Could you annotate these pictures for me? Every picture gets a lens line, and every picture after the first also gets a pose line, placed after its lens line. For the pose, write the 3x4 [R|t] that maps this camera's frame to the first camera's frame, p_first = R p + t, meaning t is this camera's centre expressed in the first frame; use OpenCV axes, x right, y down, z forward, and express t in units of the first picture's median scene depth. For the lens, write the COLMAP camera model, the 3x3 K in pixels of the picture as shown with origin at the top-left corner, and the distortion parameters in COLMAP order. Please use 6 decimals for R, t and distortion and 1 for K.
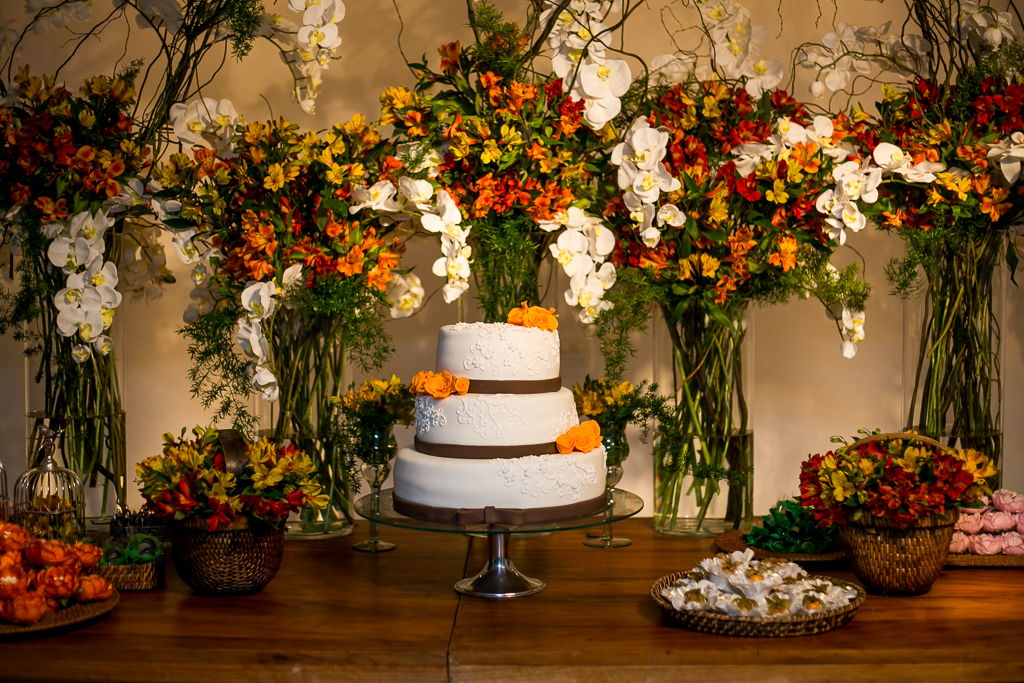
lens RADIAL K [[1503.5, 0, 512.7], [0, 1503.5, 341.8], [0, 0, 1]] dist [-0.141638, 0.000000]
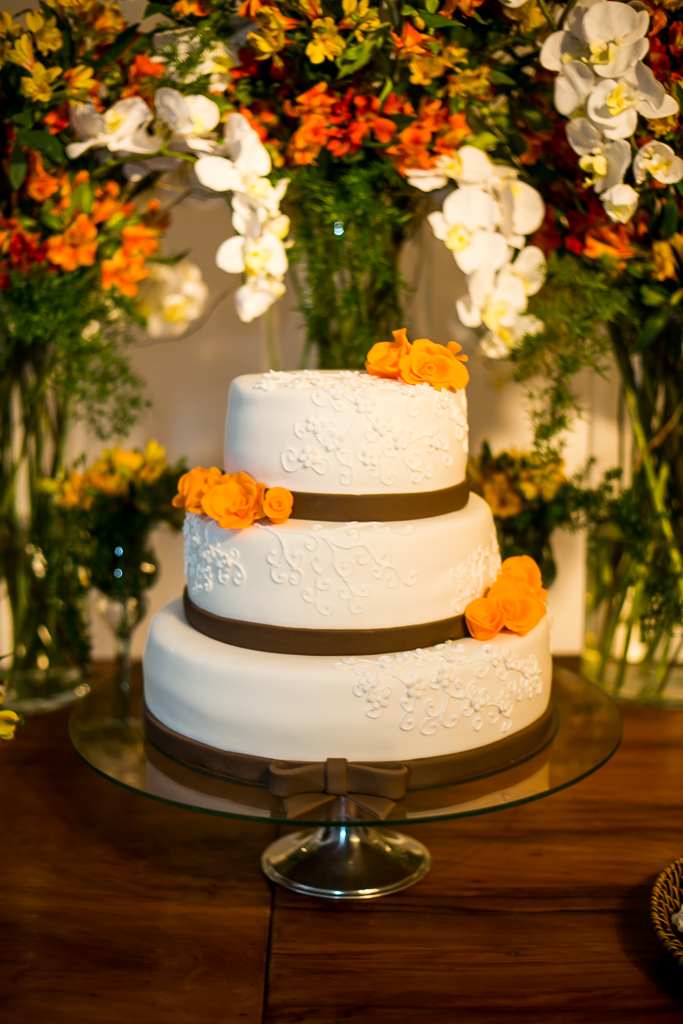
lens RADIAL K [[1503.5, 0, 339.8], [0, 1503.5, 511.7], [0, 0, 1]] dist [-0.141638, 0.000000]
pose [[0.999728, -0.000068, 0.023324, -0.021213], [-0.003101, 0.990730, 0.135811, -0.030627], [-0.023117, -0.135846, 0.990460, 0.437796]]
